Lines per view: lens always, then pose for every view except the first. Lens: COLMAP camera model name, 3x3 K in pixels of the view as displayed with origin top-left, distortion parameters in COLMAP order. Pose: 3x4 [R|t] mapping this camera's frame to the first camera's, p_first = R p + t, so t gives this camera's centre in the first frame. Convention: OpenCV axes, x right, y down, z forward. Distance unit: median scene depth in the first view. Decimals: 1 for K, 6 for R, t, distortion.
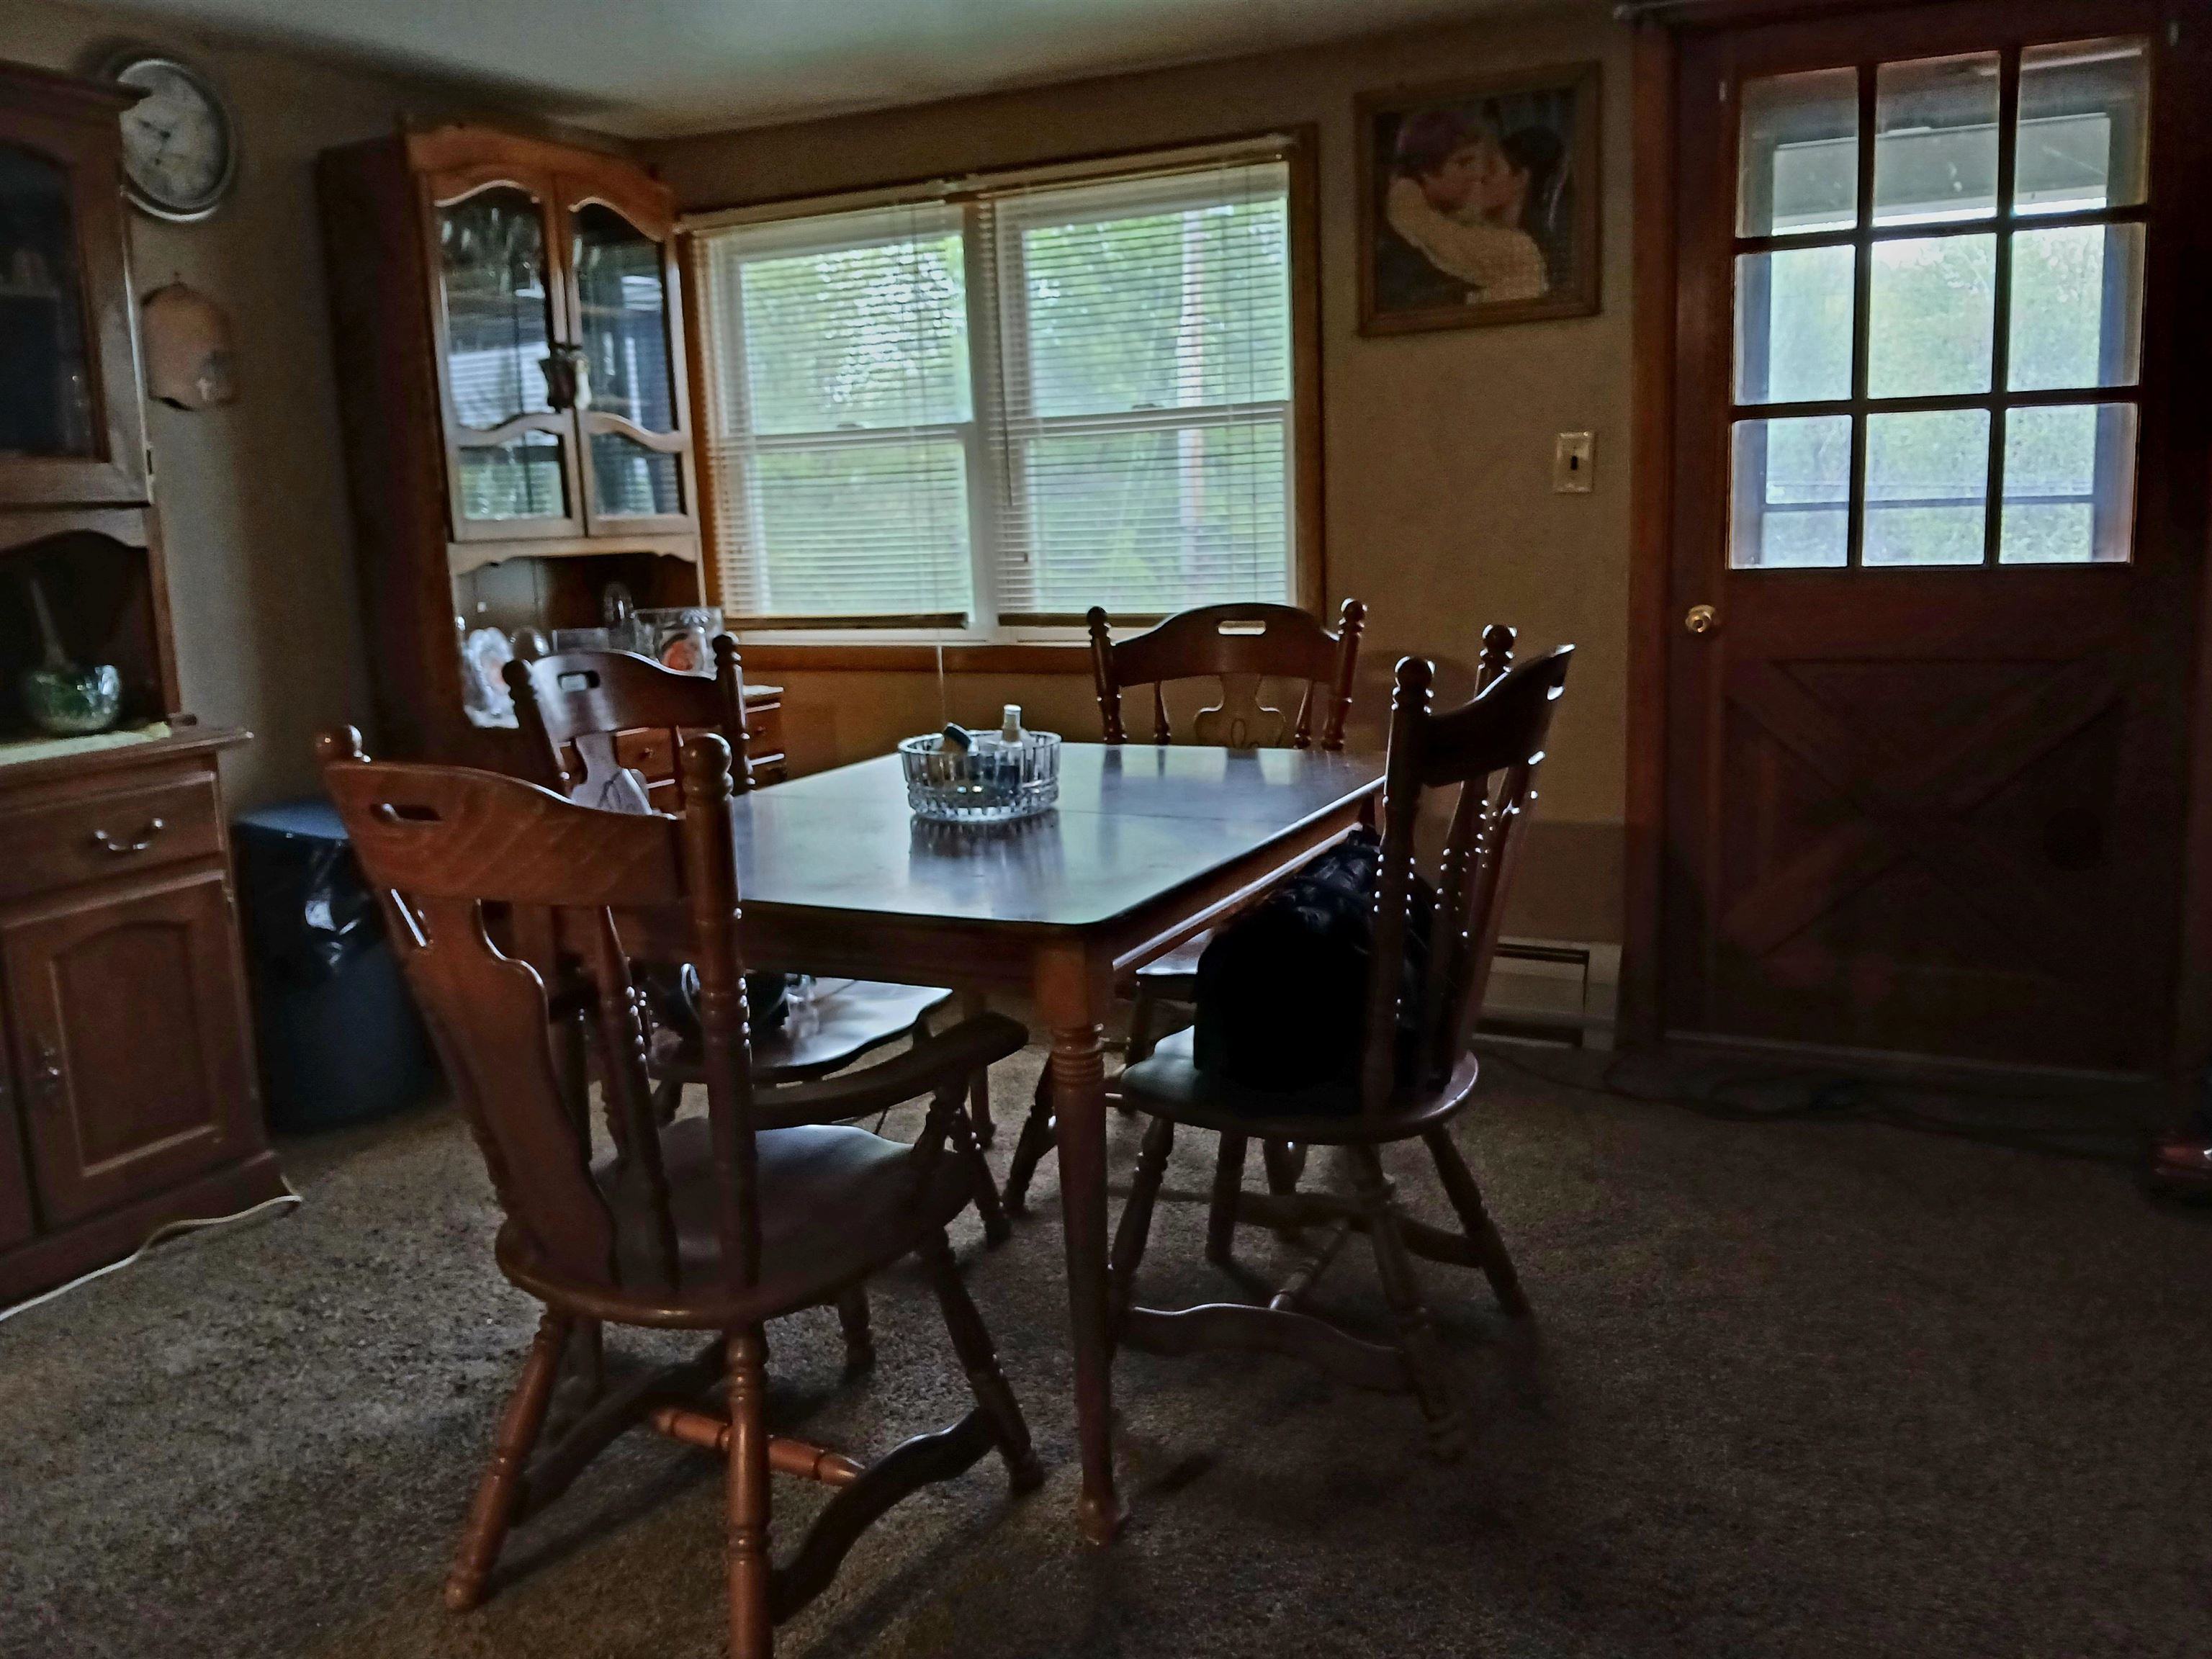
lens RADIAL K [[1781.7, 0, 1106.0], [0, 1781.7, 829.5], [0, 0, 1]] dist [-0.049115, -0.010325]
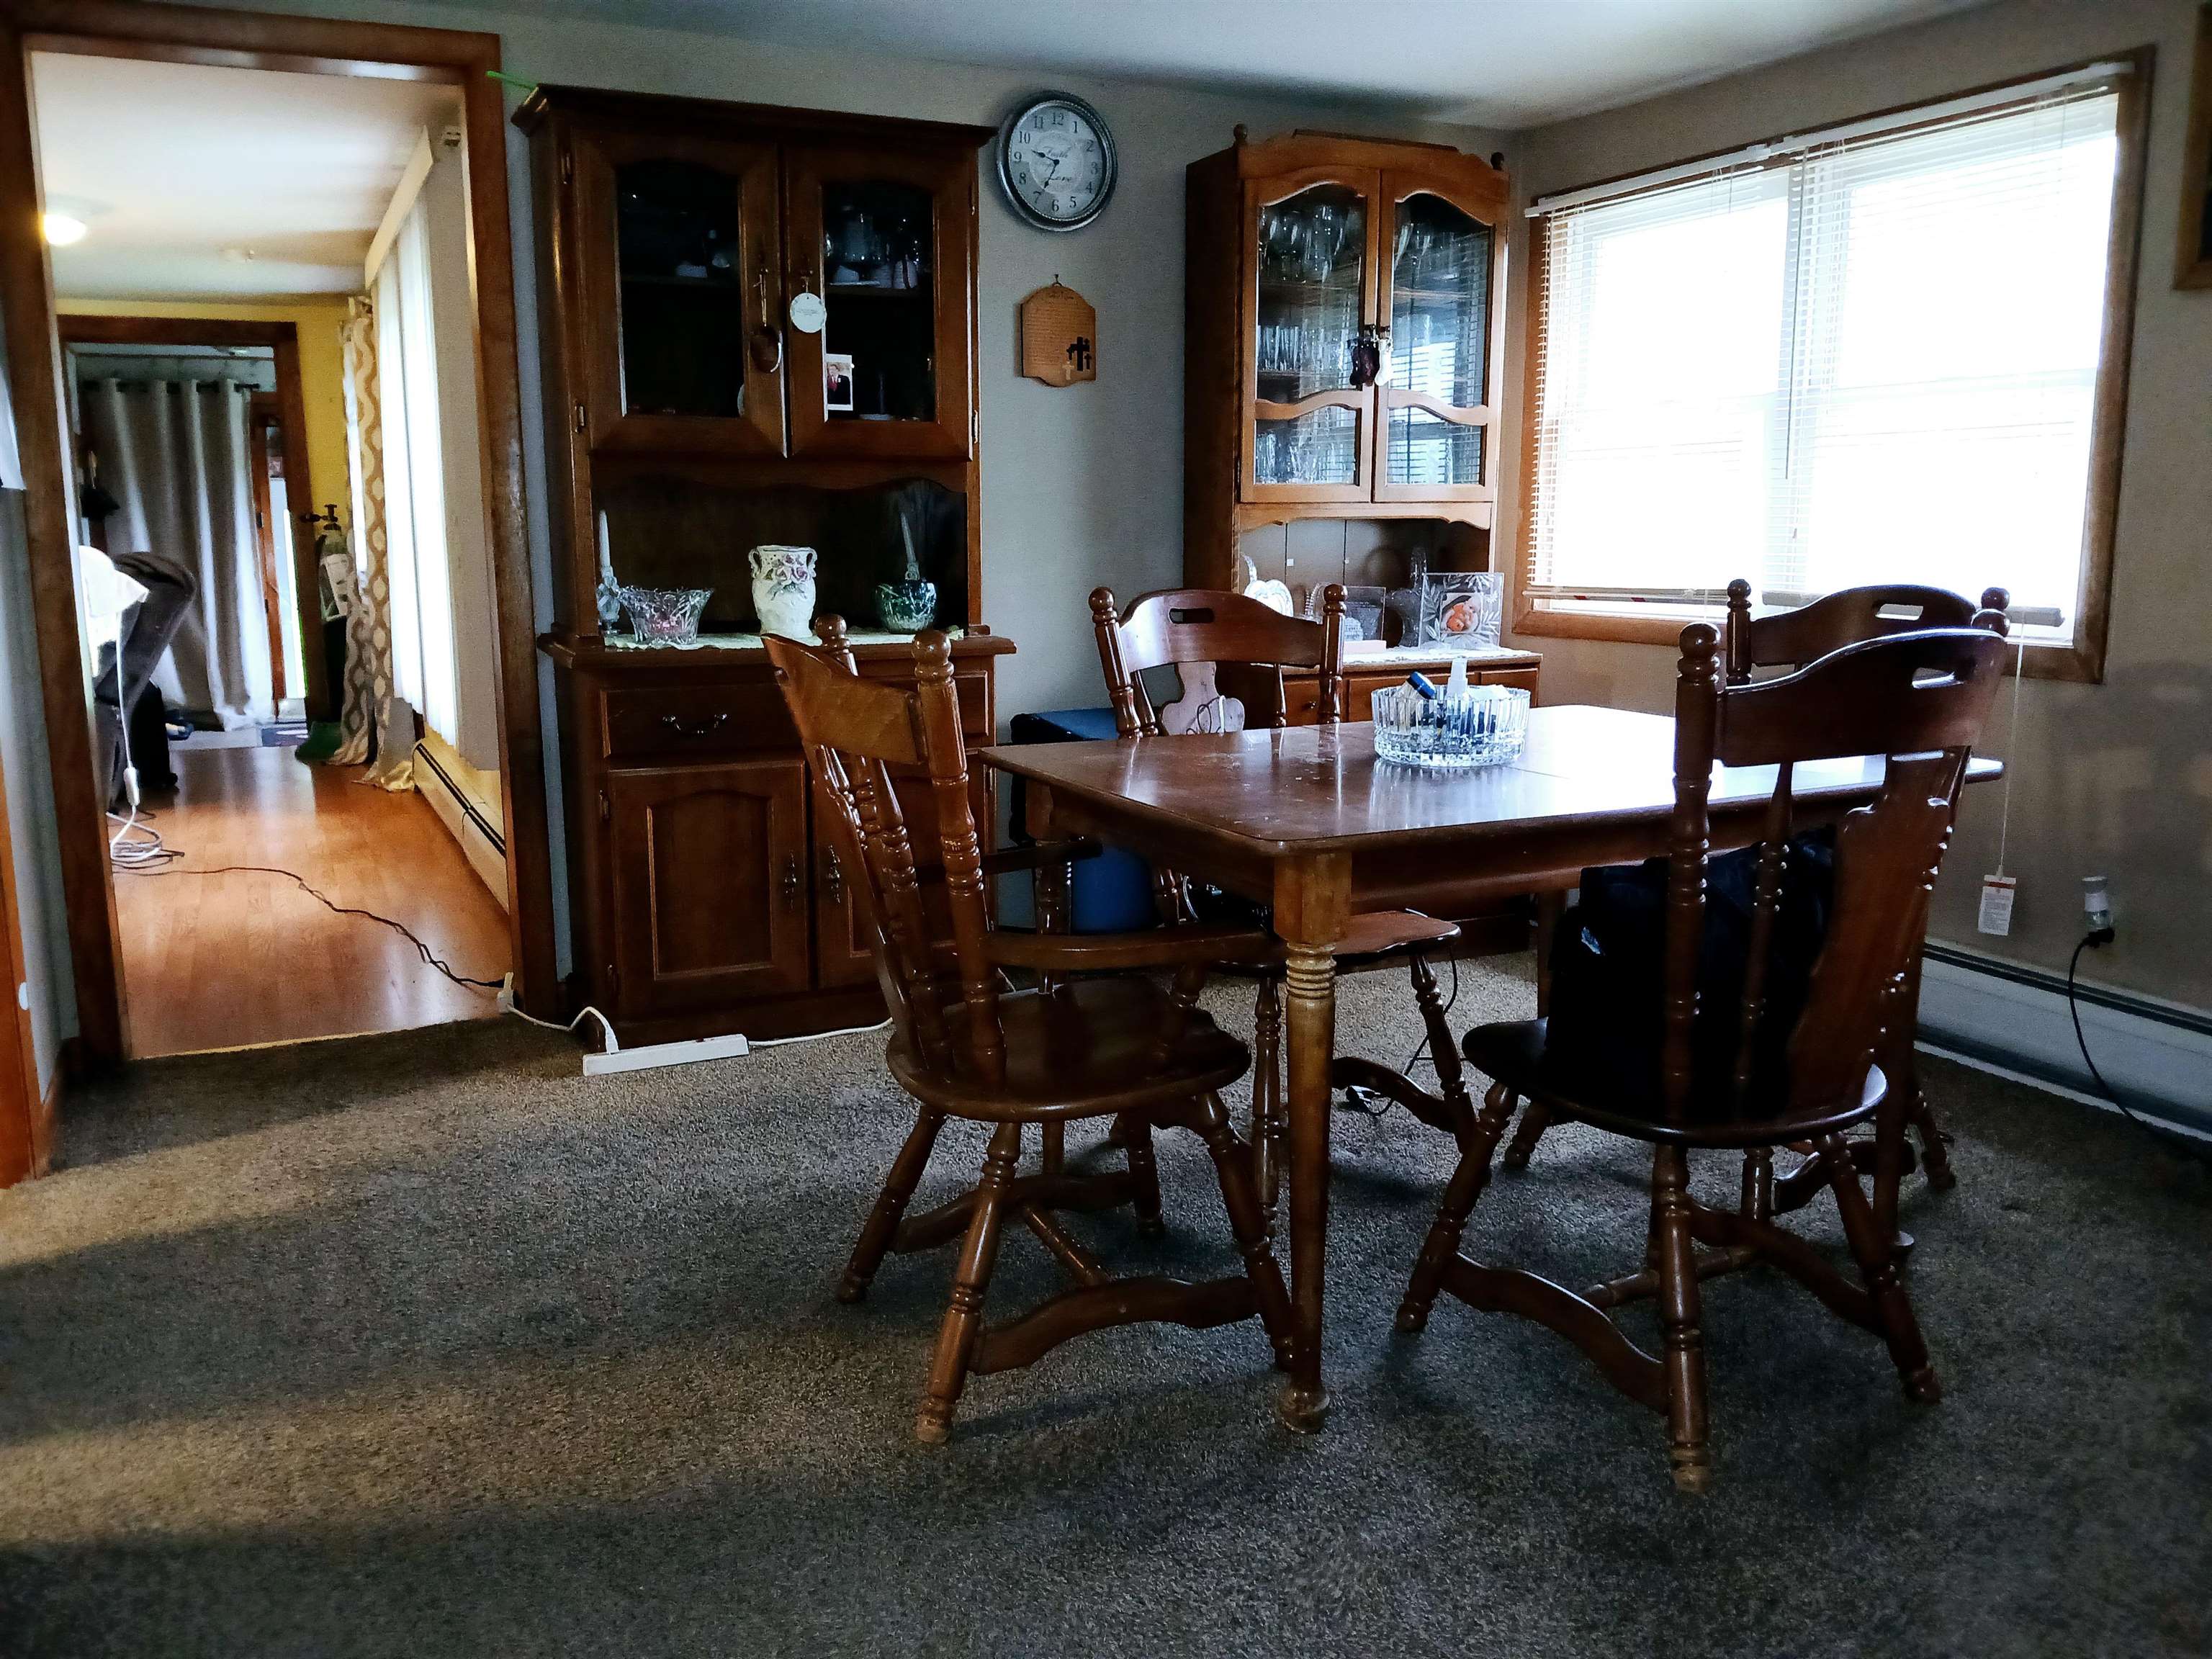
lens RADIAL K [[1726.4, 0, 1095.8], [0, 1726.4, 827.4], [0, 0, 1]] dist [0.073133, -0.188314]
pose [[0.779937, 0.141281, -0.609703, 0.272508], [-0.137263, 0.989083, 0.053603, 0.002277], [0.610620, 0.041883, 0.790815, 0.043177]]
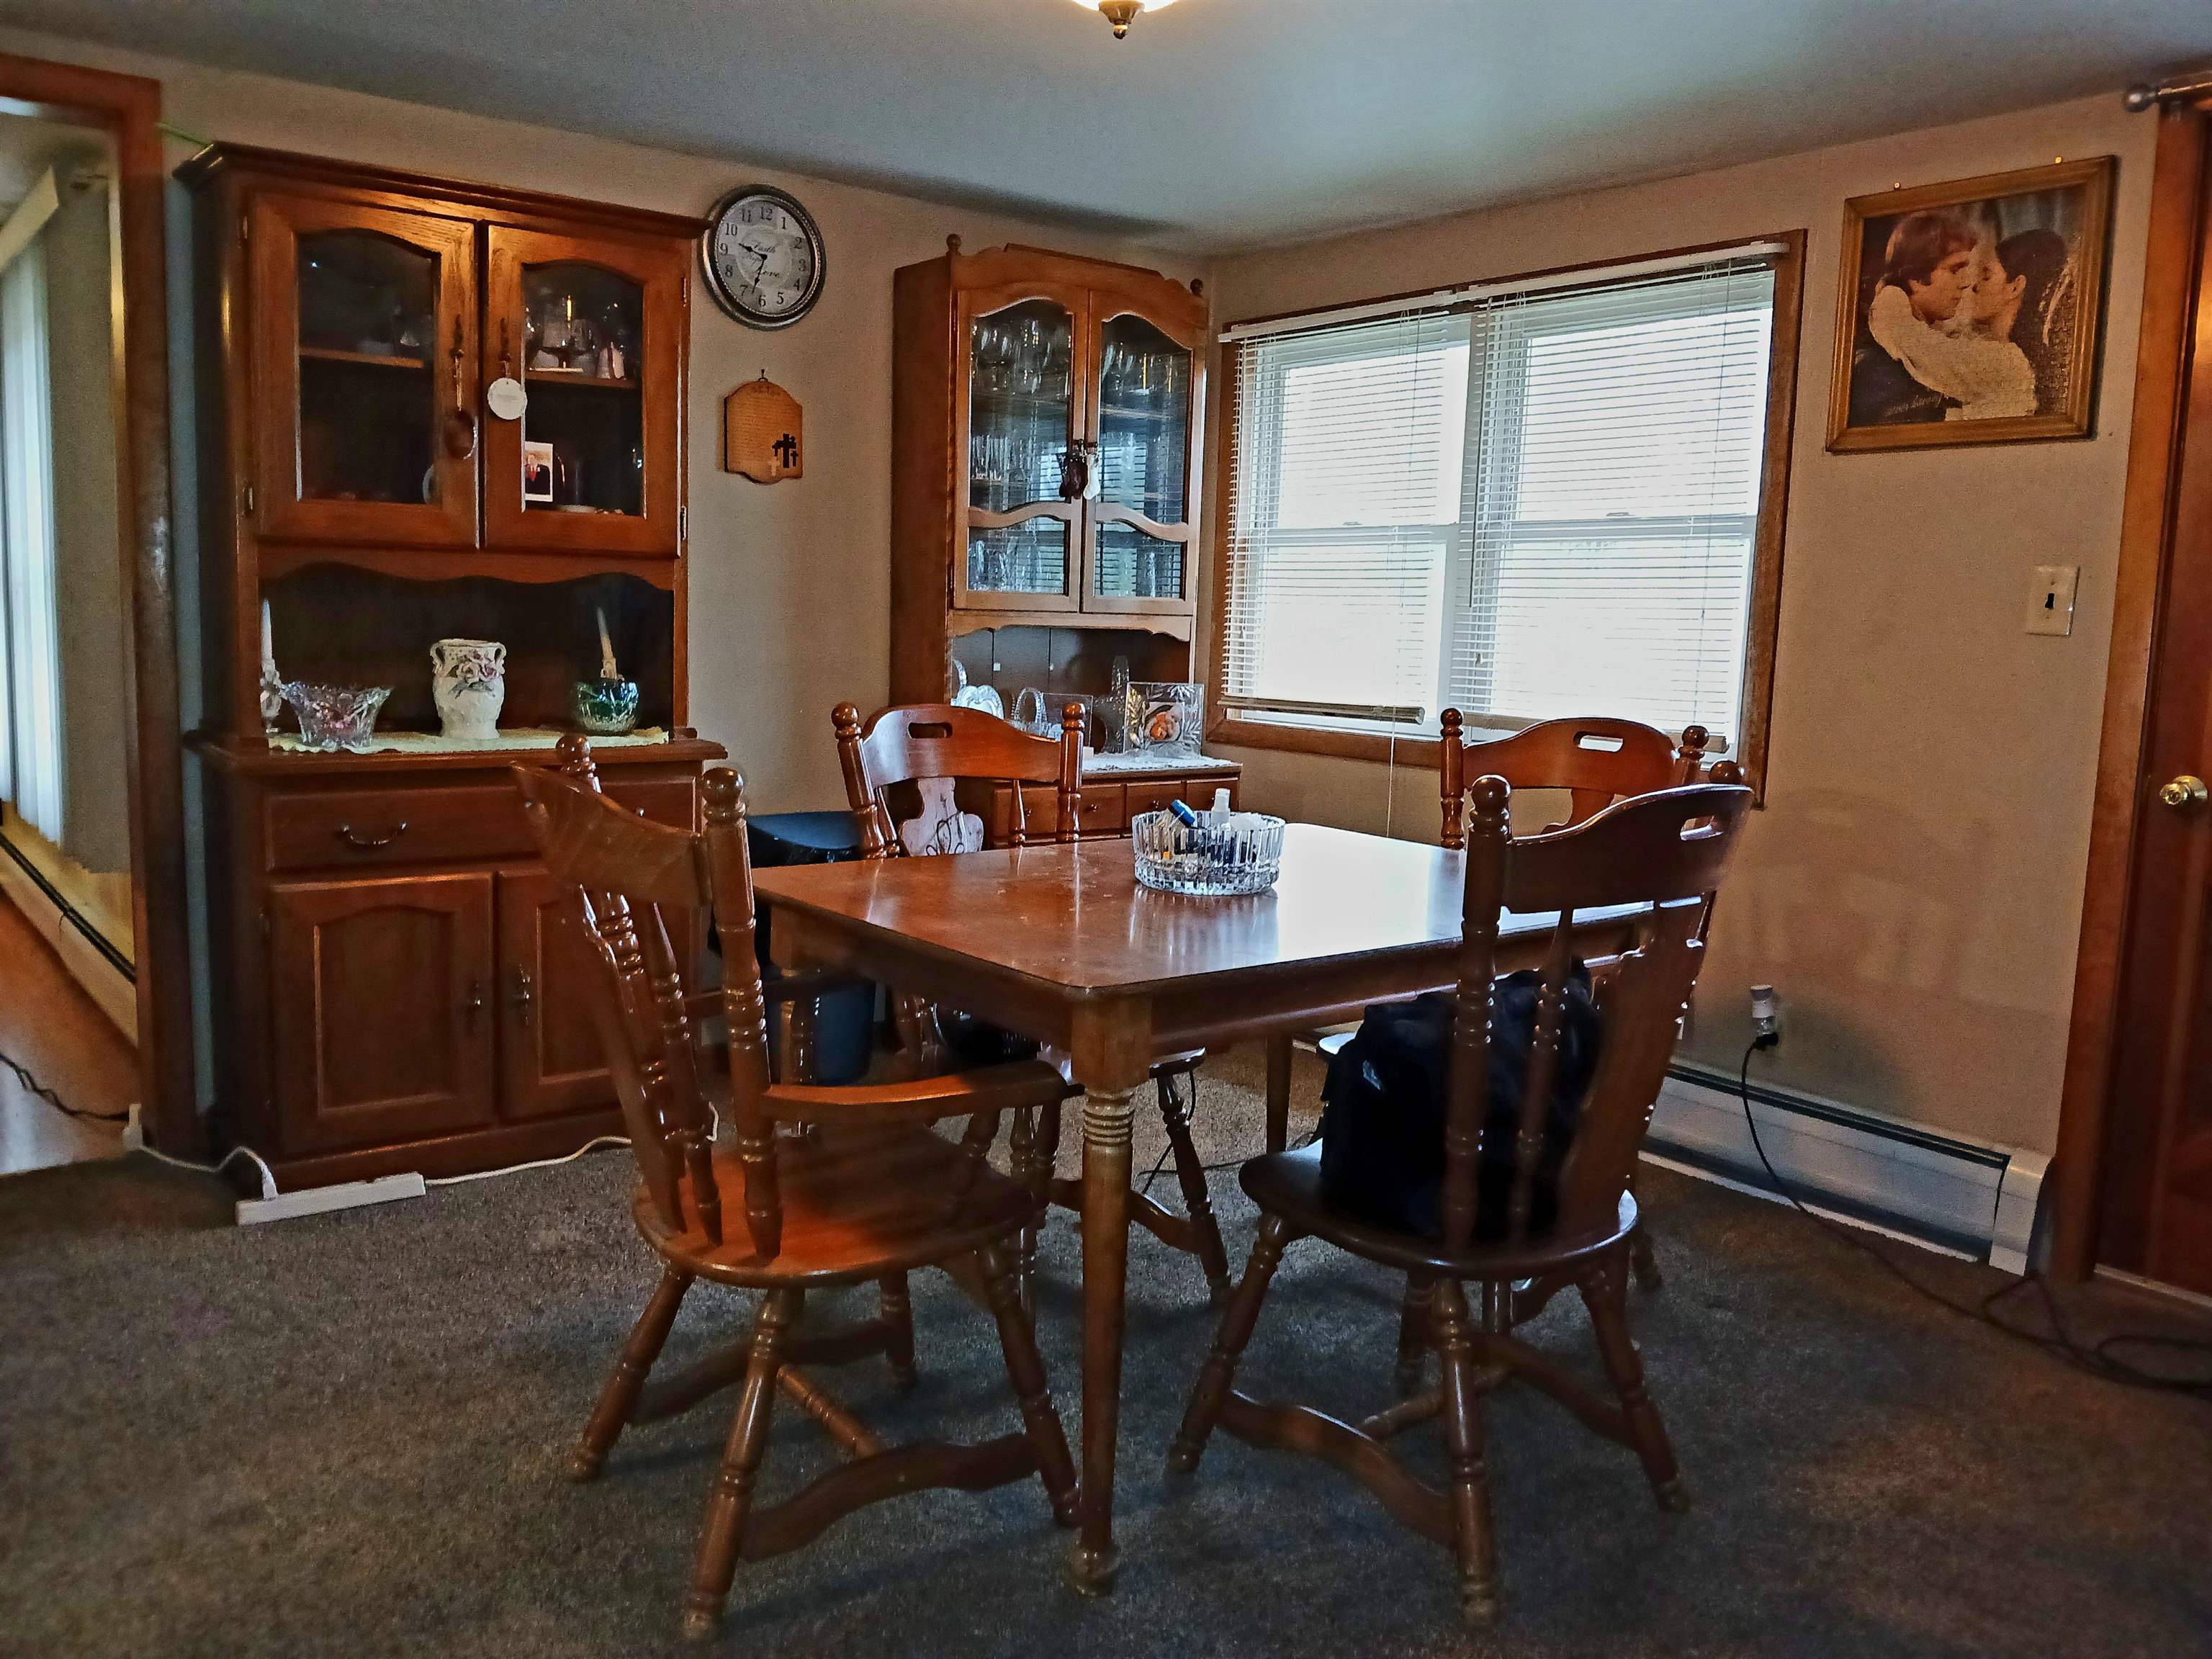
lens RADIAL K [[1726.4, 0, 1095.8], [0, 1726.4, 827.4], [0, 0, 1]] dist [0.073133, -0.188314]
pose [[0.892114, 0.119247, -0.435791, 0.216681], [-0.141295, 0.989796, -0.018407, -0.011482], [0.429149, 0.077996, 0.899860, 0.027819]]
